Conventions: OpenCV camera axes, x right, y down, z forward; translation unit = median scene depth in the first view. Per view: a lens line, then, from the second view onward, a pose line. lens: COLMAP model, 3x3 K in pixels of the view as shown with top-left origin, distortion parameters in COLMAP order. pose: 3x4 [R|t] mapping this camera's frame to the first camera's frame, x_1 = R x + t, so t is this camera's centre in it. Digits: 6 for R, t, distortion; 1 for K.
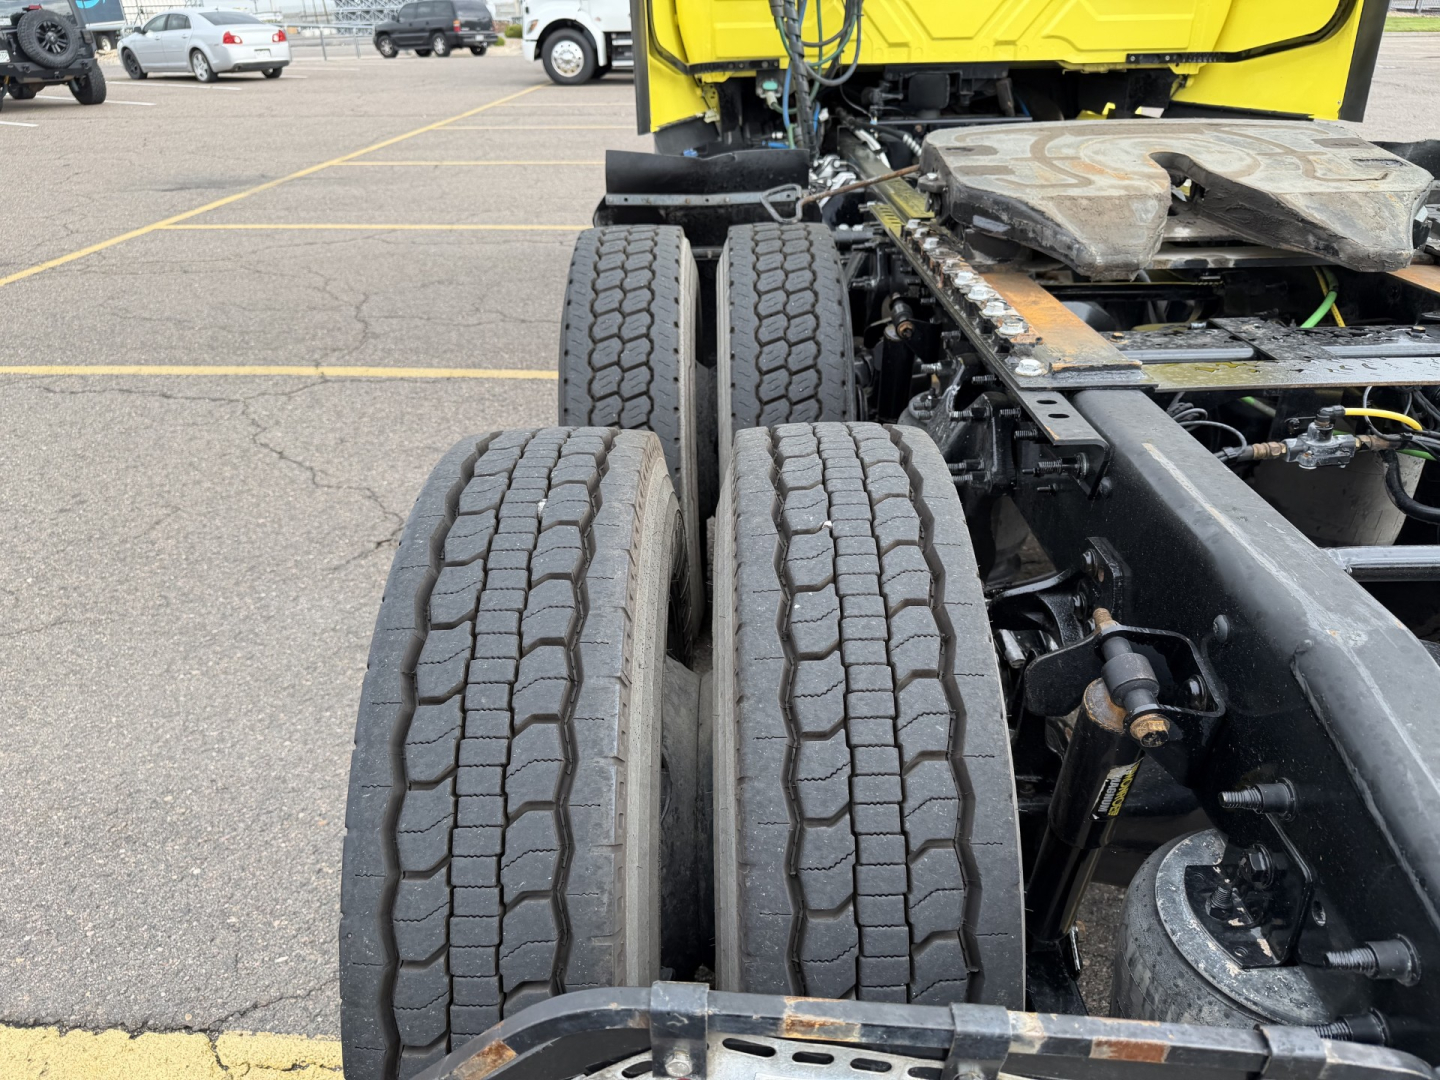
lens RADIAL K [[1020.2, 0, 729.3], [0, 1020.2, 543.1], [0, 0, 1]] dist [-0.002789, -0.004542]
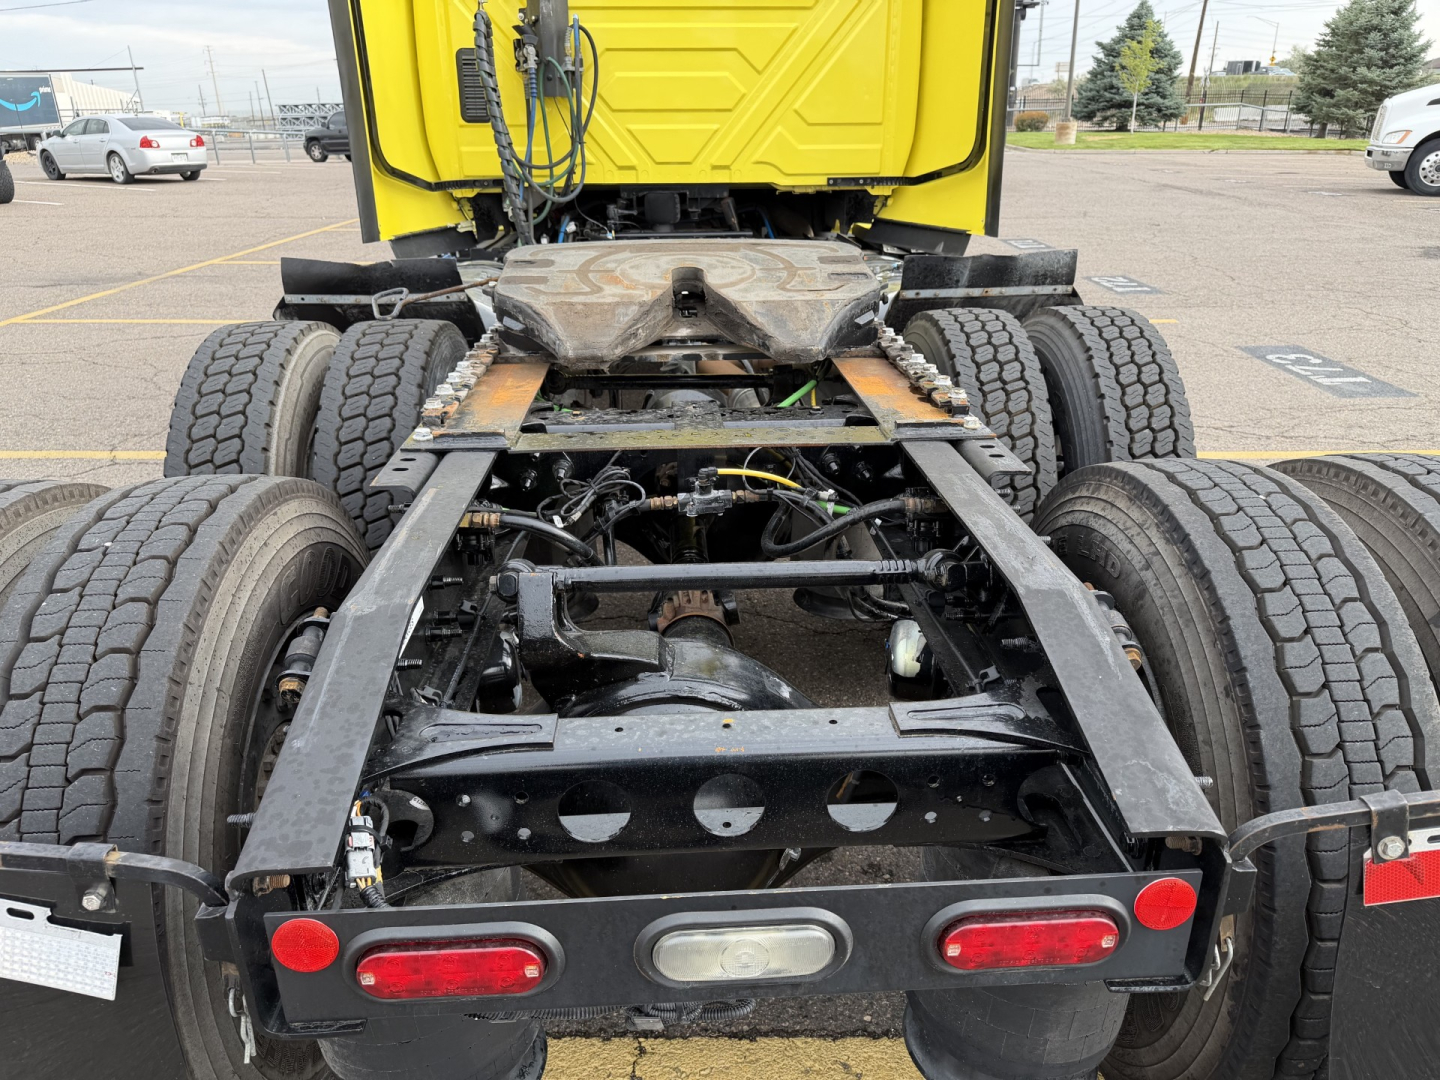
lens RADIAL K [[1012.1, 0, 723.5], [0, 1012.1, 538.9], [0, 0, 1]] dist [0.018004, -0.025821]
pose [[0.998647, -0.006635, 0.051572, 0.171964], [0.011347, 0.995730, -0.091614, 0.021248], [-0.050744, 0.092075, 0.994458, -0.071814]]
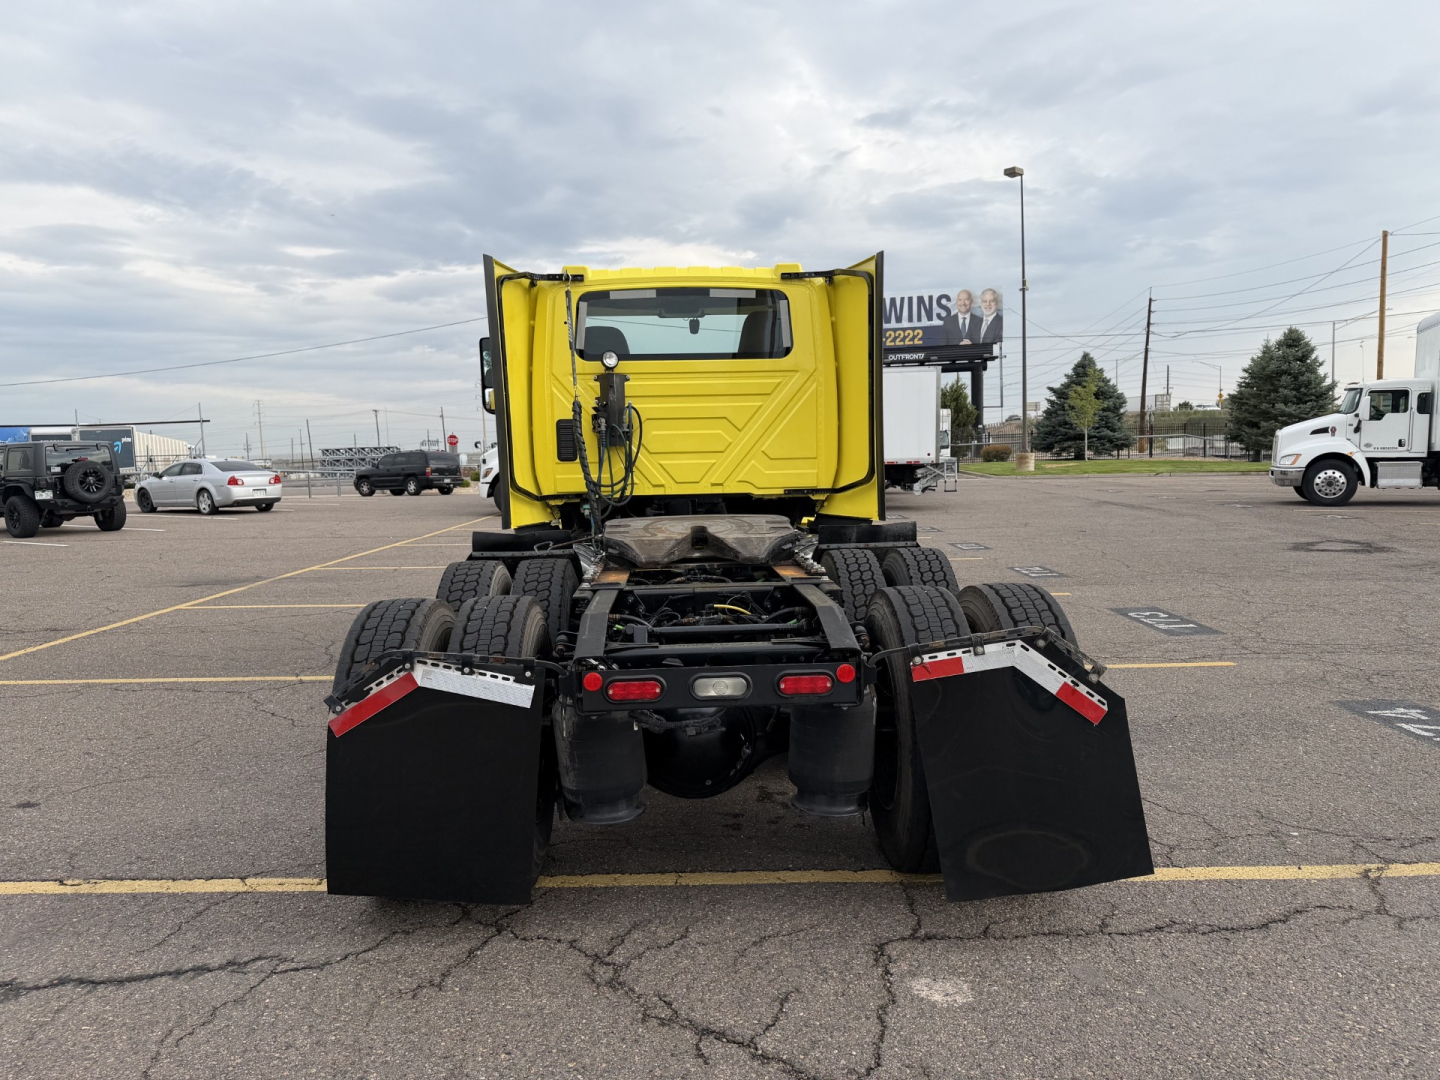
lens RADIAL K [[996.1, 0, 720.0], [0, 996.1, 540.0], [0, 0, 1]] dist [0.097816, -0.170836]
pose [[0.998954, -0.006081, 0.045319, 0.157365], [0.023257, 0.920914, -0.389070, 0.236689], [-0.039369, 0.389717, 0.920093, -0.484280]]
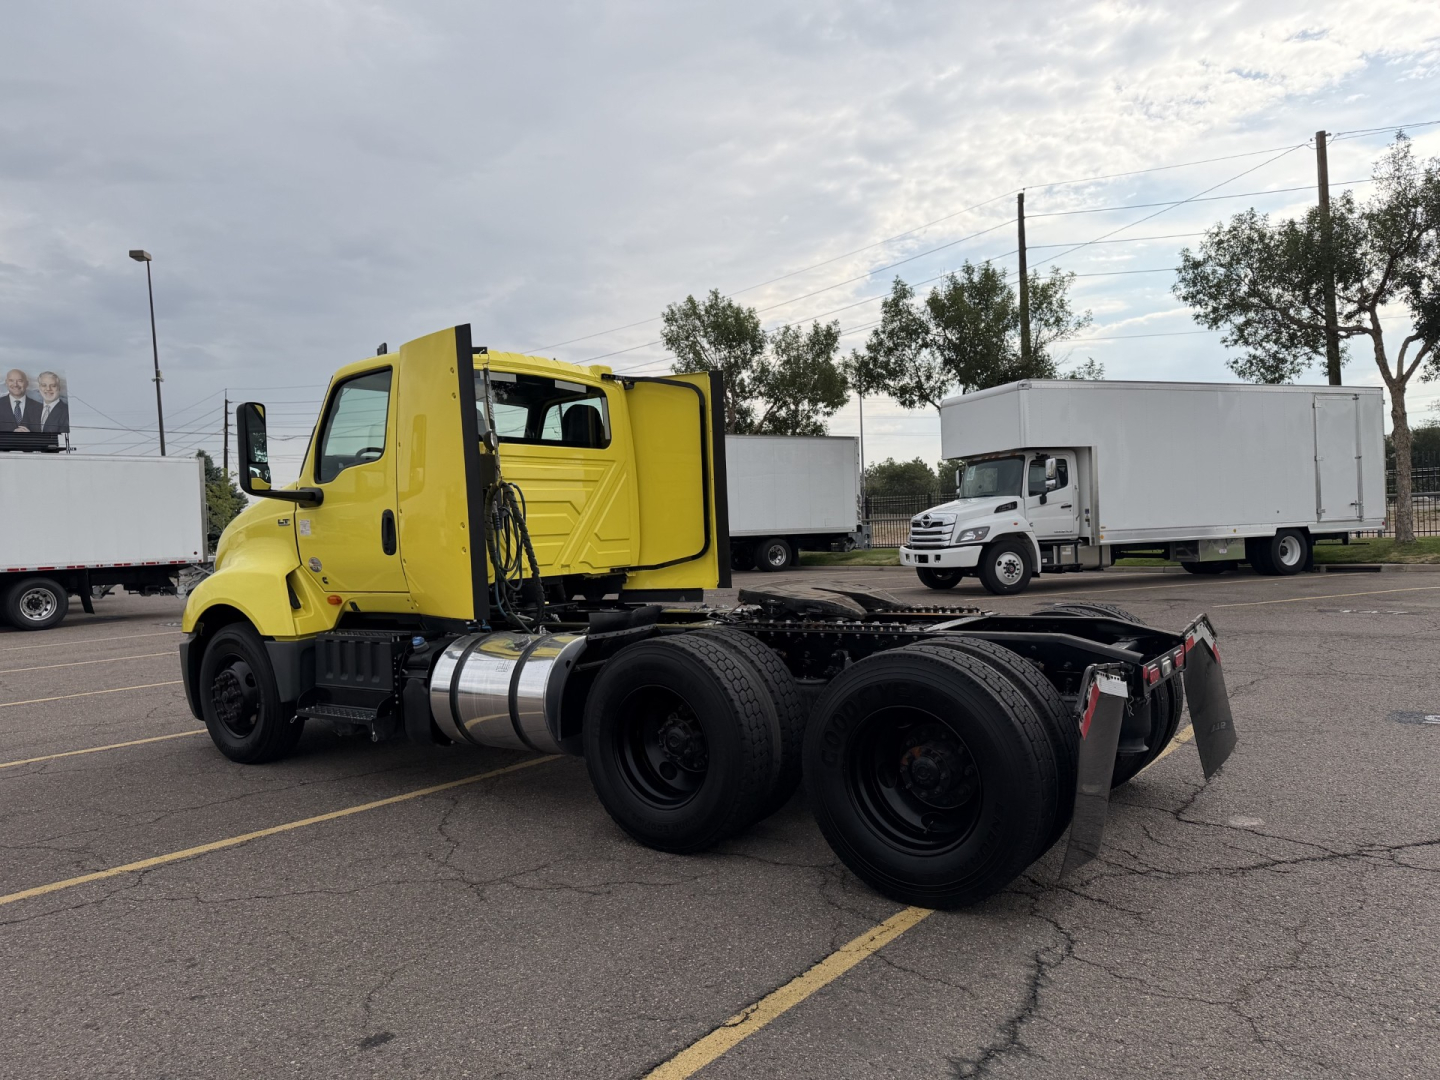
lens RADIAL K [[1022.3, 0, 700.2], [0, 1022.3, 538.4], [0, 0, 1]] dist [0.007086, -0.024933]
pose [[0.604950, -0.013302, 0.796152, -0.886696], [0.395055, 0.873138, -0.285591, 0.073094], [-0.691351, 0.487292, 0.533460, -0.149345]]
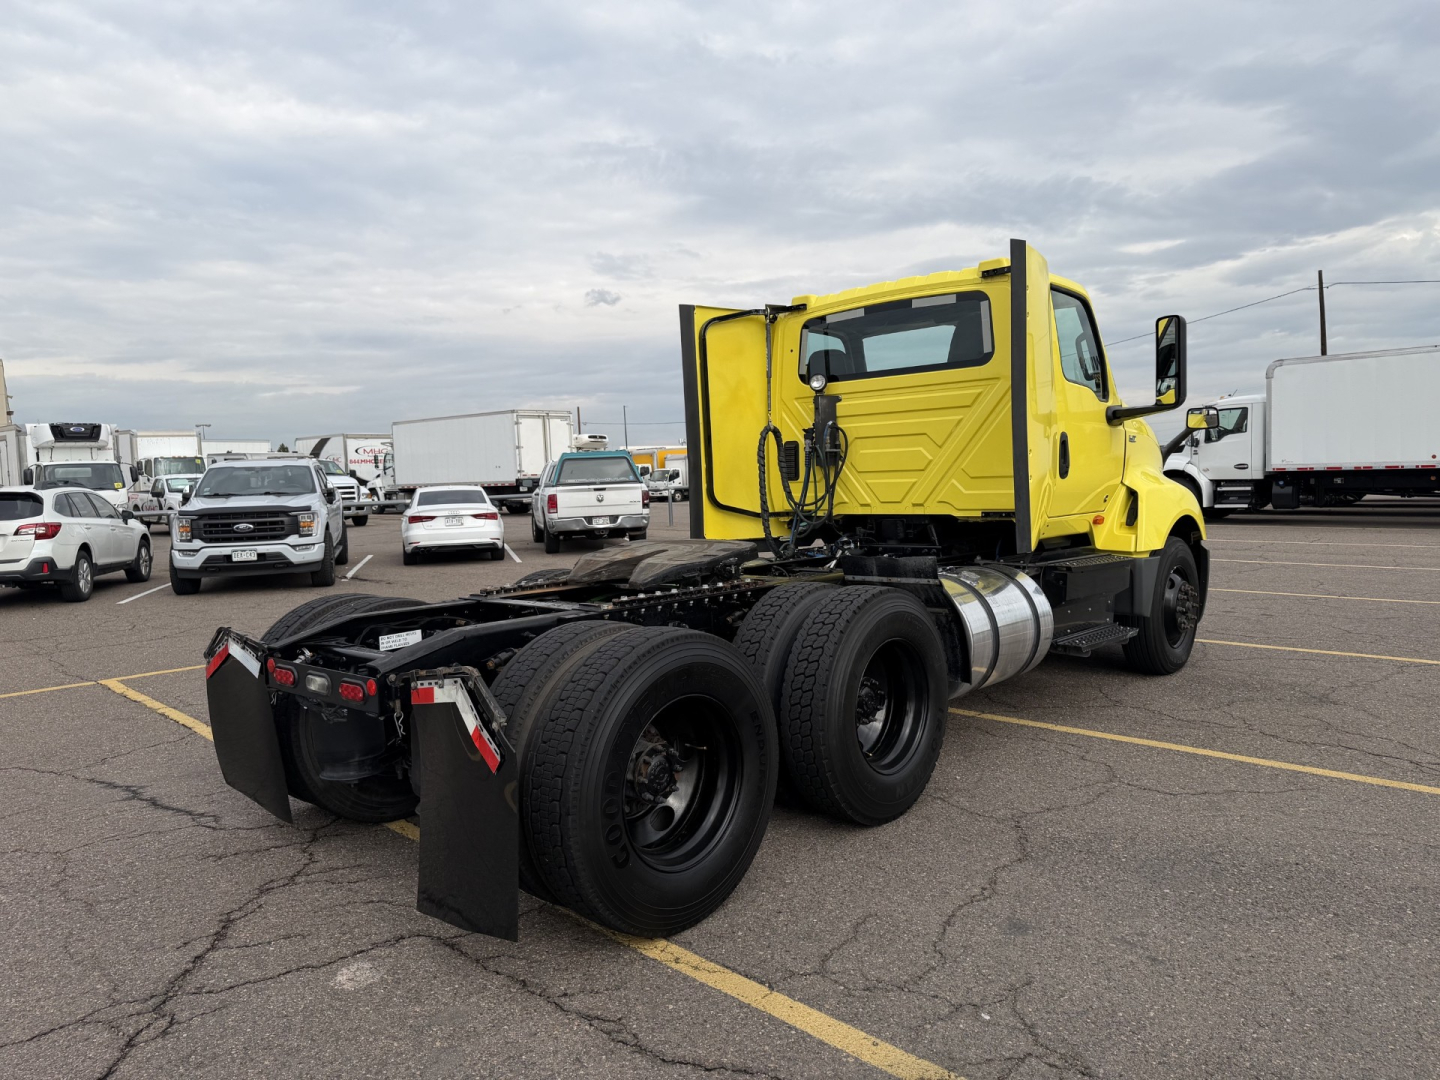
lens RADIAL K [[991.8, 0, 726.7], [0, 991.8, 546.8], [0, 0, 1]] dist [0.131350, -0.176712]
pose [[0.745620, 0.043597, -0.664944, 0.932900], [-0.294250, 0.916844, -0.269839, 0.101134], [0.597886, 0.396857, 0.696446, -0.276051]]
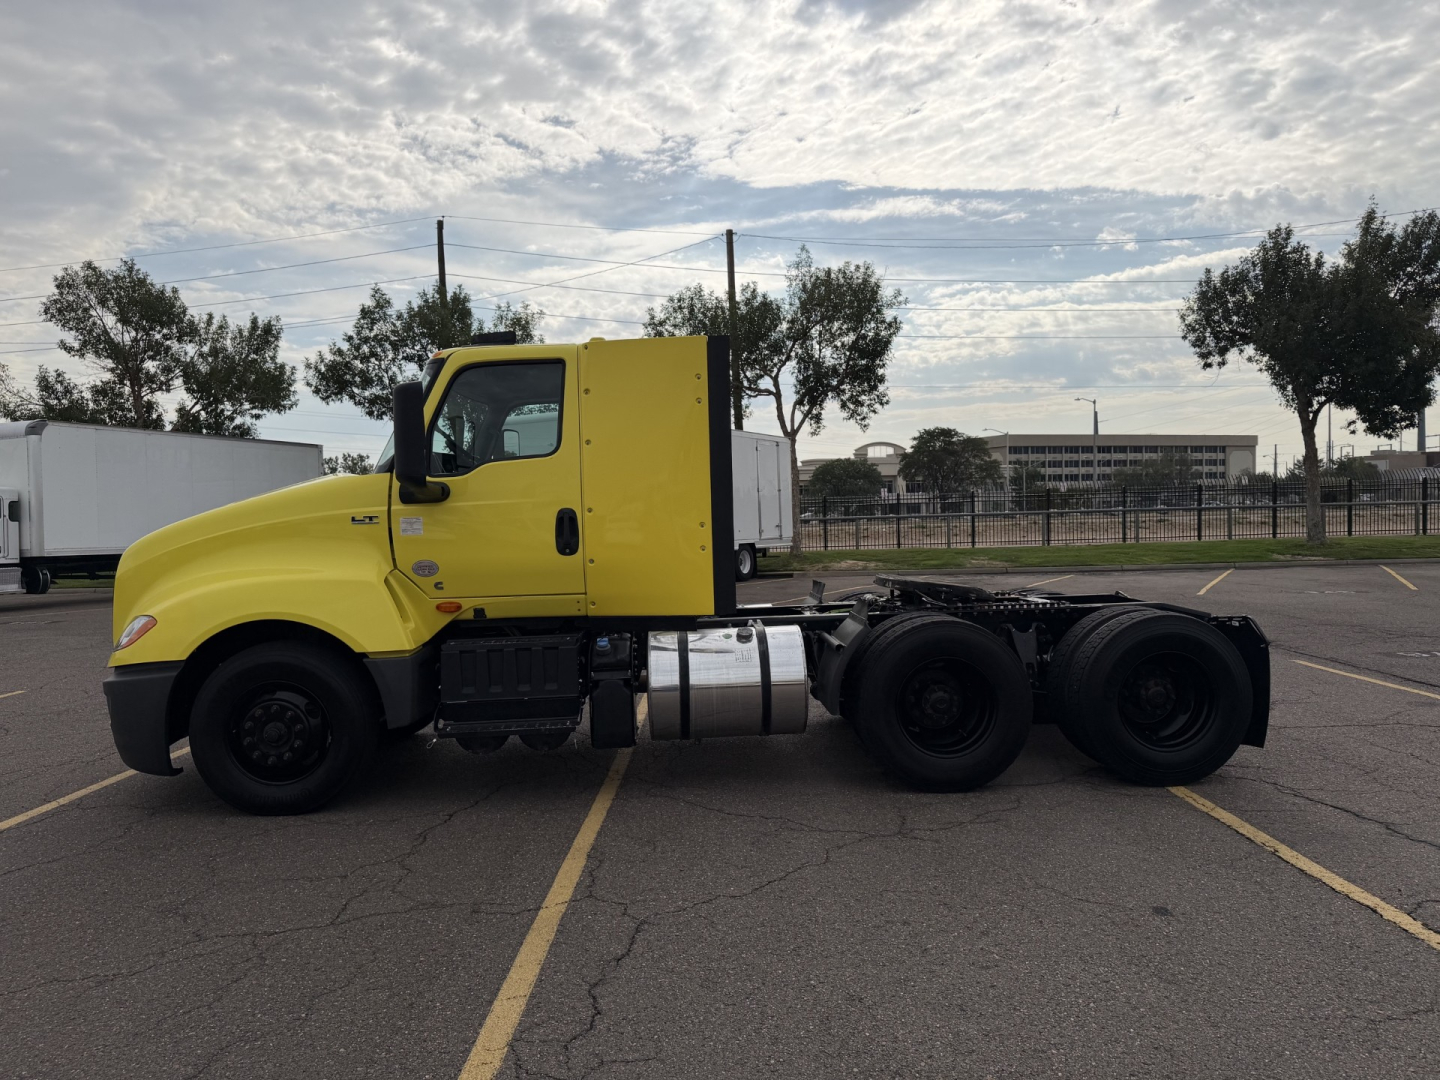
lens RADIAL K [[1023.4, 0, 720.0], [0, 1023.4, 540.0], [0, 0, 1]] dist [-0.029109, 0.001414]
pose [[-0.050863, 0.002683, 0.998702, -1.349671], [0.484695, 0.874398, 0.022336, -0.417722], [-0.873203, 0.485202, -0.045774, 0.768082]]
